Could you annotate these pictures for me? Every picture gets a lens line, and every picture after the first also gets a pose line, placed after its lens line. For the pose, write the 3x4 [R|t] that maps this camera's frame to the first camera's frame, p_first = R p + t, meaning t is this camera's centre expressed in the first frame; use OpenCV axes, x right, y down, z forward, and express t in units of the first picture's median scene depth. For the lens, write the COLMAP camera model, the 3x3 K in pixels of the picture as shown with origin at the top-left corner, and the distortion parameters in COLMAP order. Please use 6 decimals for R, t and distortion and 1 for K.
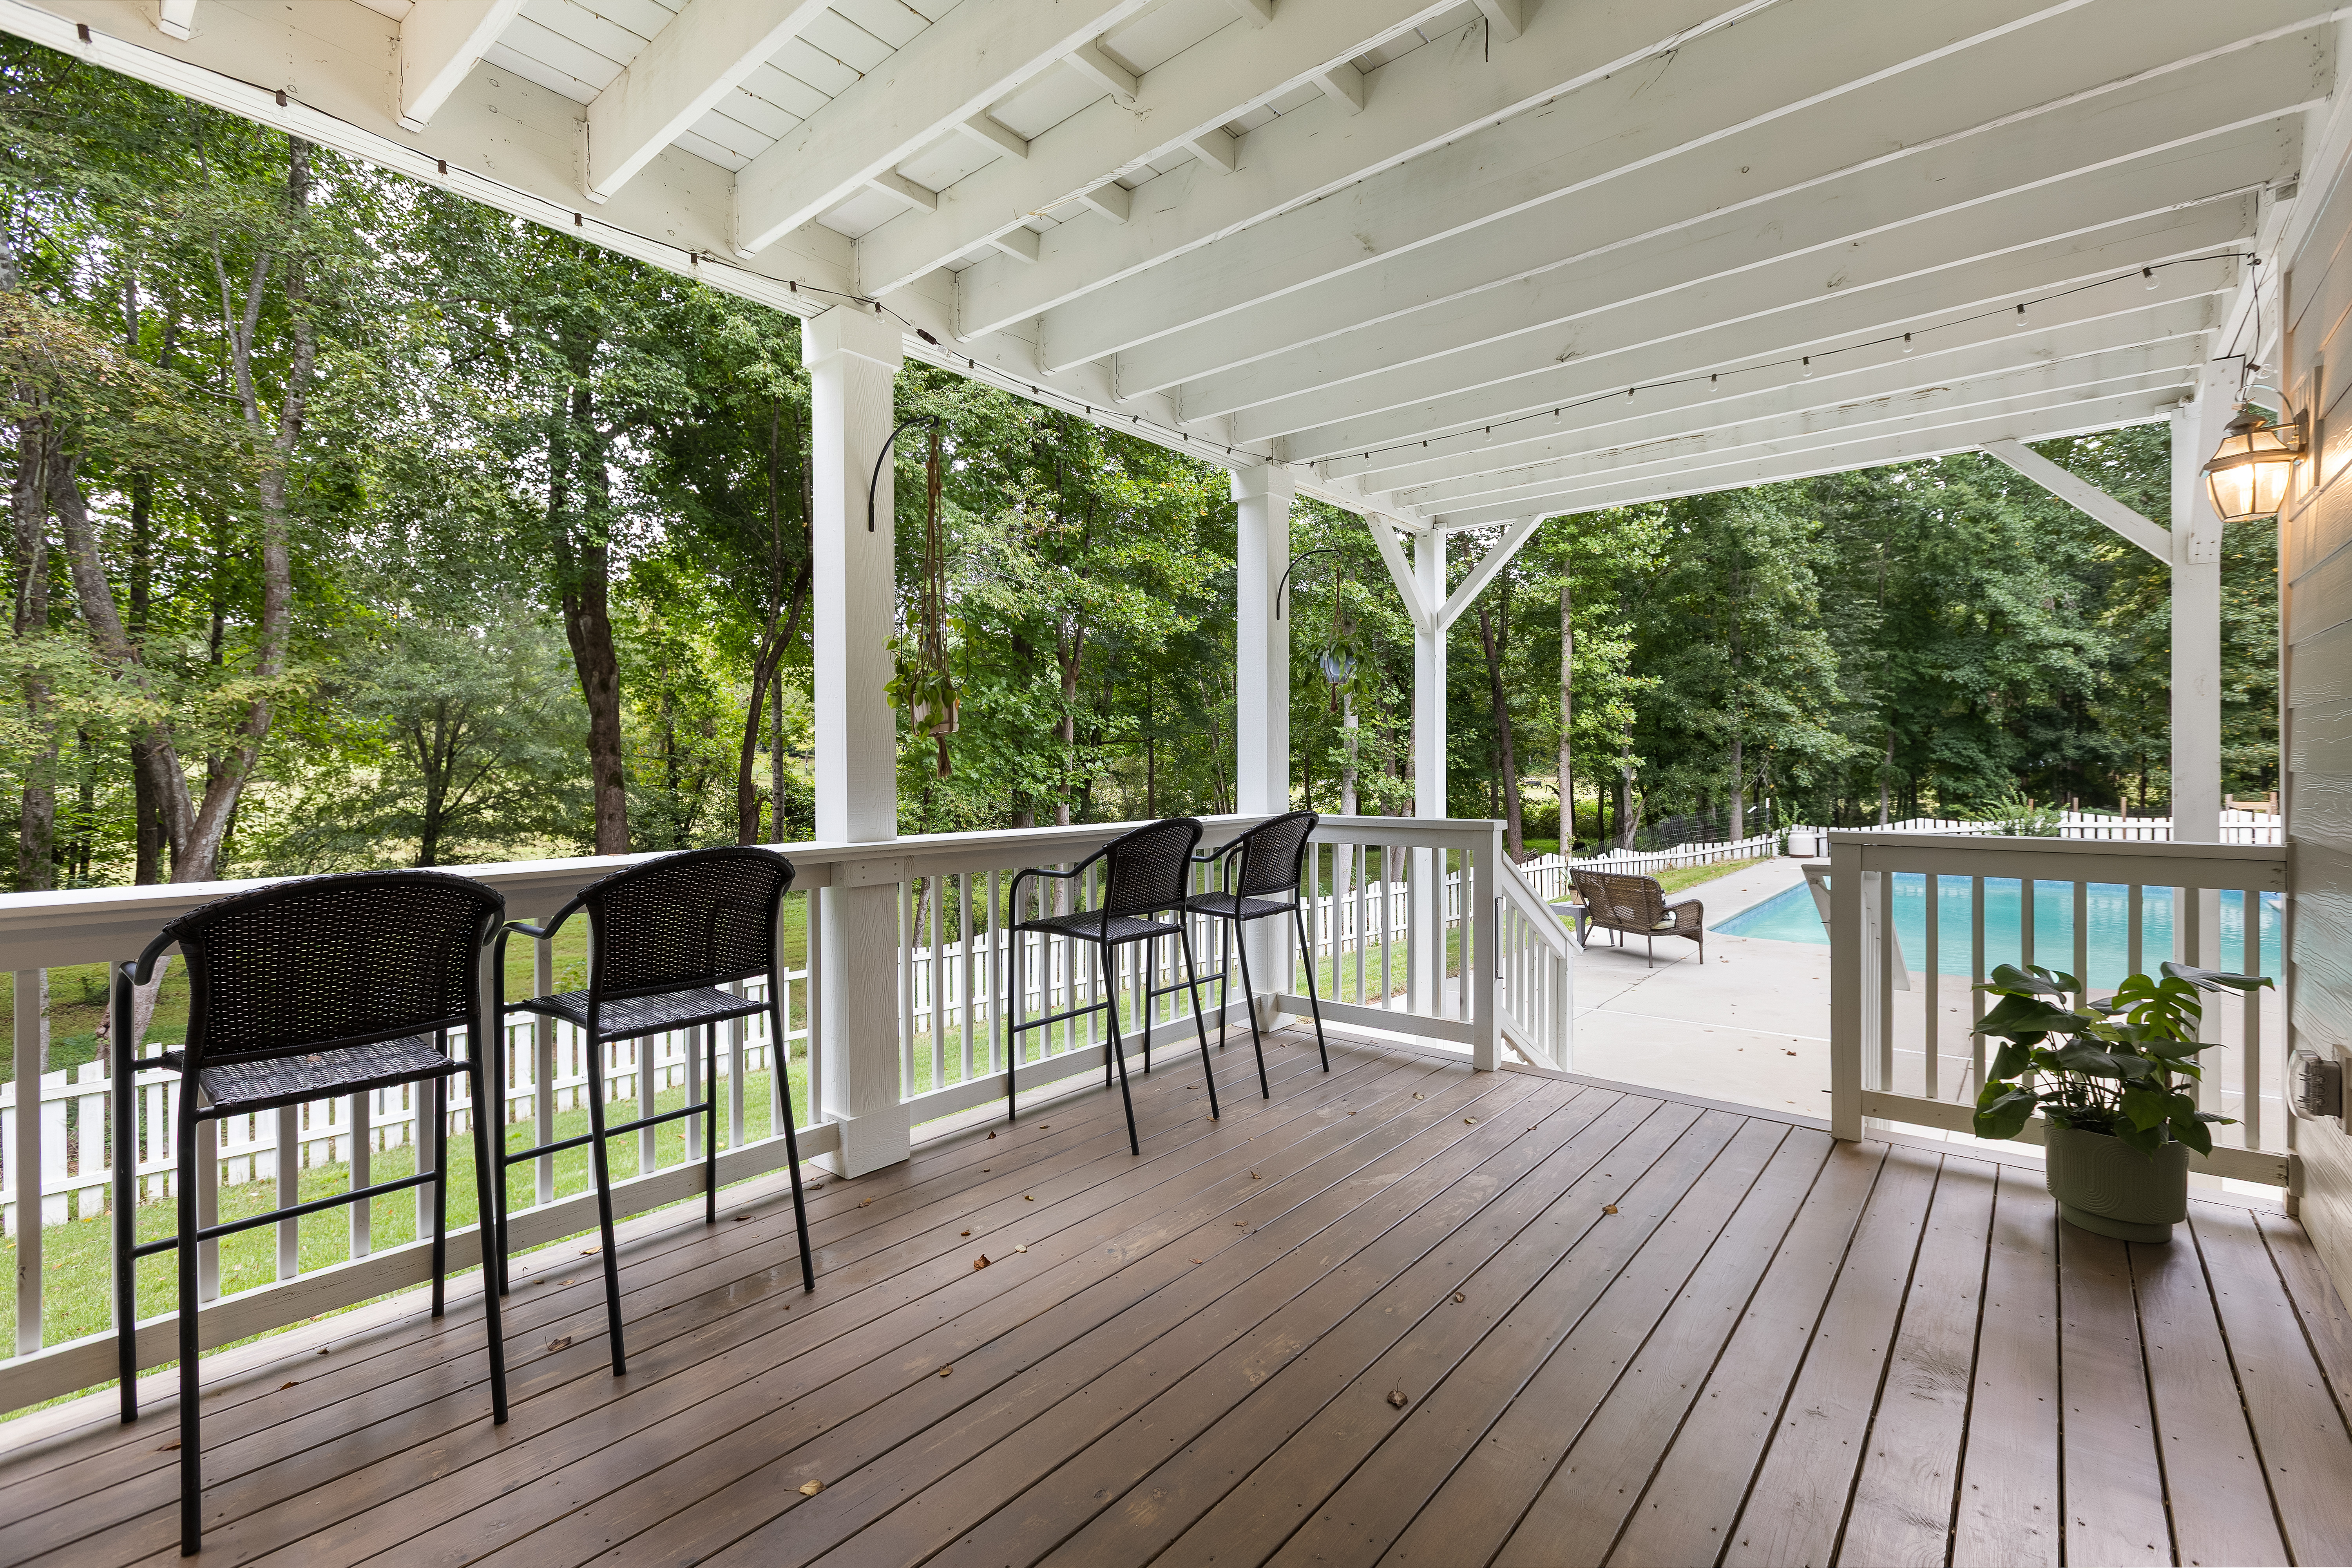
lens RADIAL K [[1073.3, 0, 1180.5], [0, 1073.3, 771.0], [0, 0, 1]] dist [0.014523, -0.000222]
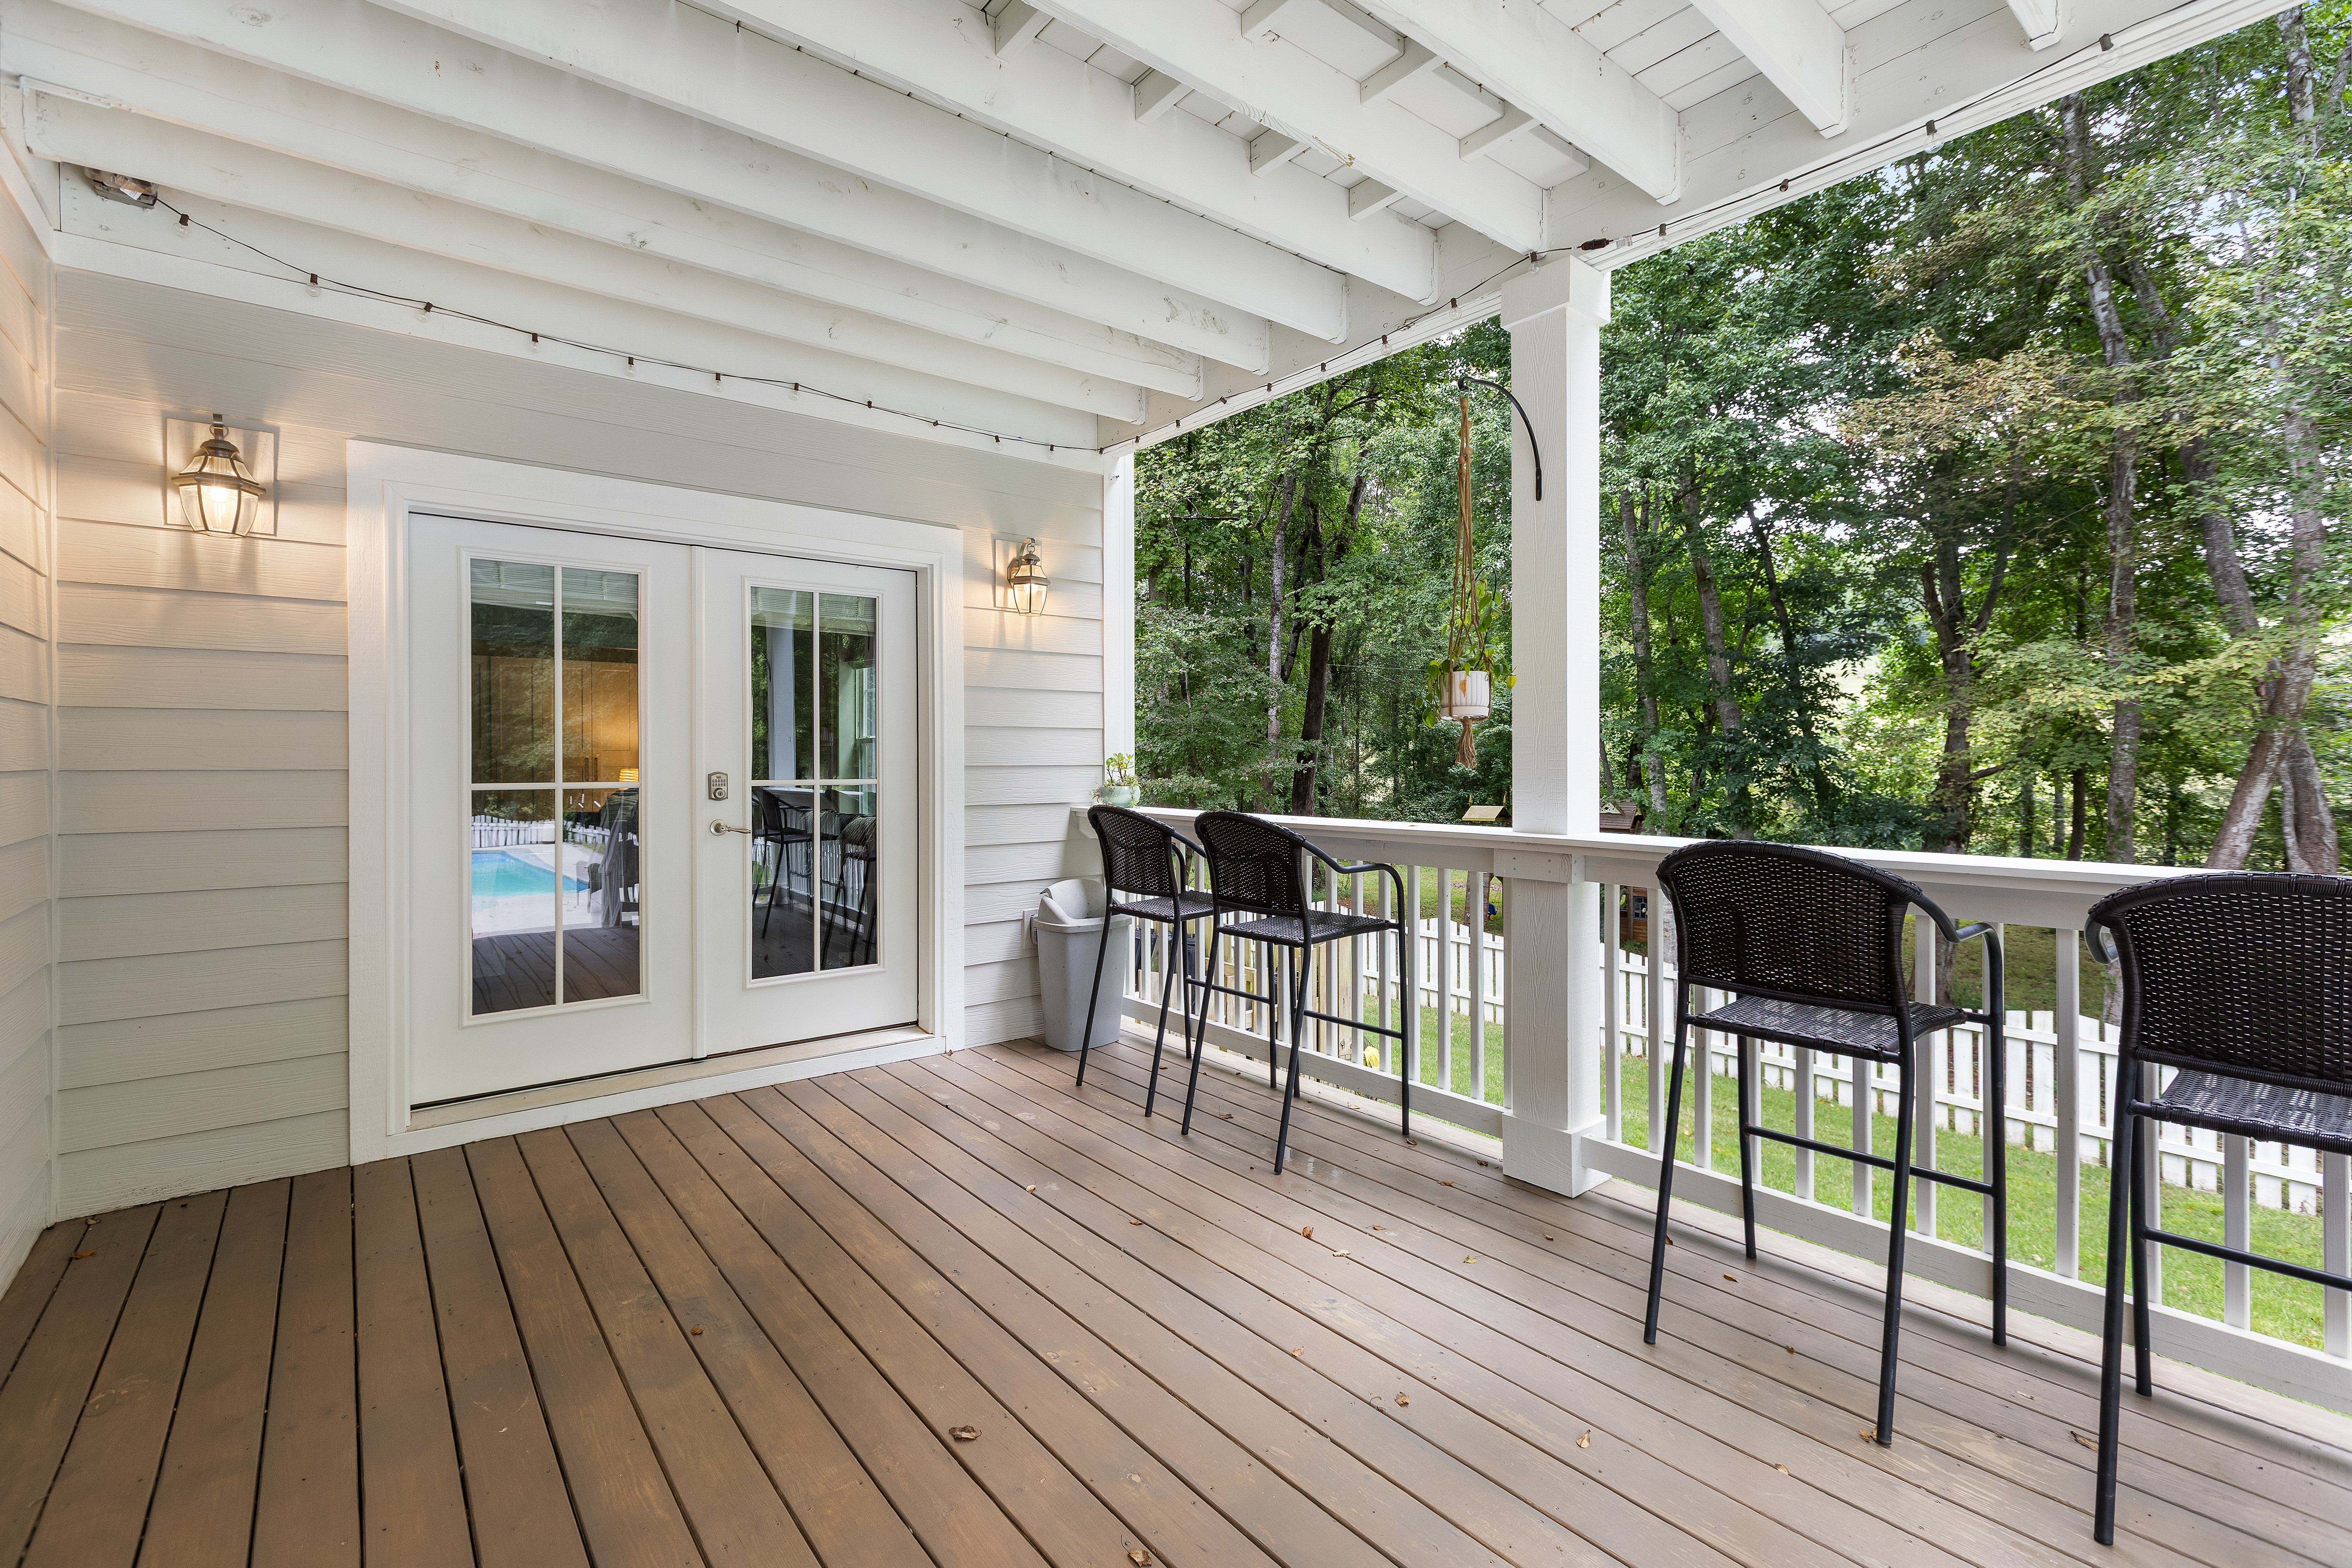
lens RADIAL K [[1073.4, 0, 1180.5], [0, 1073.4, 771.0], [0, 0, 1]] dist [0.014523, -0.000222]
pose [[-0.225965, 0.006190, -0.974116, 0.618852], [-0.005169, 0.999958, 0.007553, 0.005551], [0.974122, 0.006742, -0.225924, 0.813438]]
